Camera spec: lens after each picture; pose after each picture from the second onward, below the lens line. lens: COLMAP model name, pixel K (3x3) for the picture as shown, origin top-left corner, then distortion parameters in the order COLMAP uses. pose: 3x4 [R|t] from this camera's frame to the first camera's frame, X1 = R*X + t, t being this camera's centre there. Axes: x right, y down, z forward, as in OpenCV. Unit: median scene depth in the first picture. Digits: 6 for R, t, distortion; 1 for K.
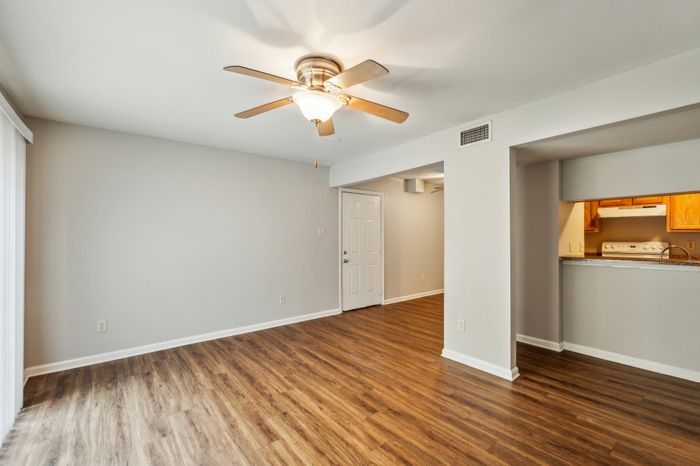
lens RADIAL K [[299.0, 0, 350.0], [0, 299.0, 233.0], [0, 0, 1]] dist [-0.002126, -0.000342]
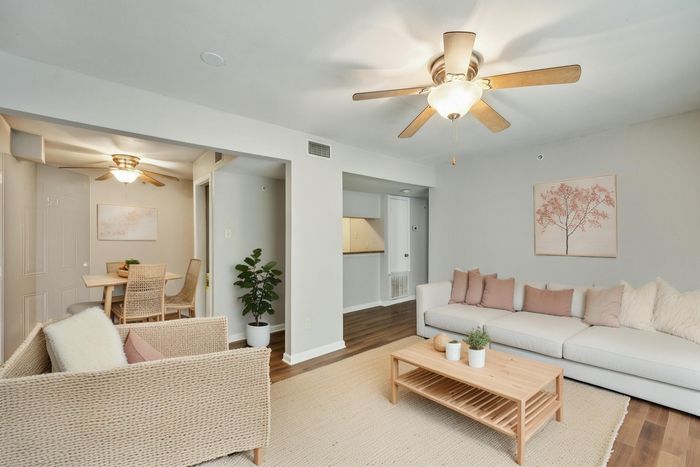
lens RADIAL K [[296.0, 0, 350.4], [0, 296.0, 236.1], [0, 0, 1]] dist [-0.000775, -0.000107]
pose [[-0.038788, 0.011762, 0.999178, -0.811700], [-0.000085, 0.999931, -0.011774, 0.015476], [-0.999247, -0.000542, -0.038785, 1.064939]]
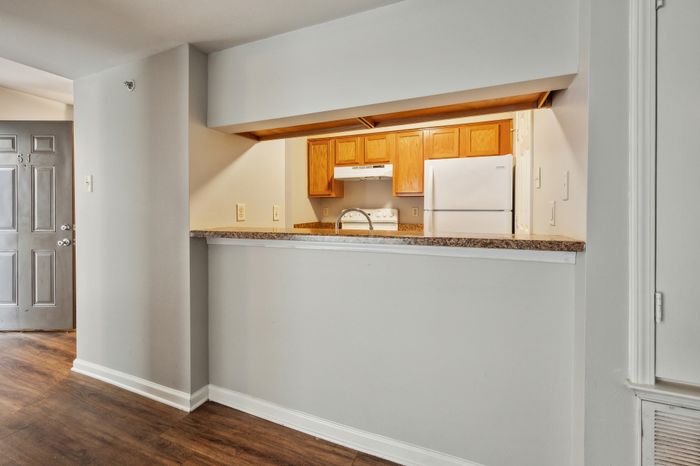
lens RADIAL K [[300.4, 0, 347.6], [0, 300.4, 209.5], [0, 0, 1]] dist [0.000434, -0.000093]
pose [[0.878408, -0.000086, 0.477911, 0.699970], [-0.001870, 0.999992, 0.003617, 0.039220], [-0.477907, -0.004071, 0.878401, 0.403986]]
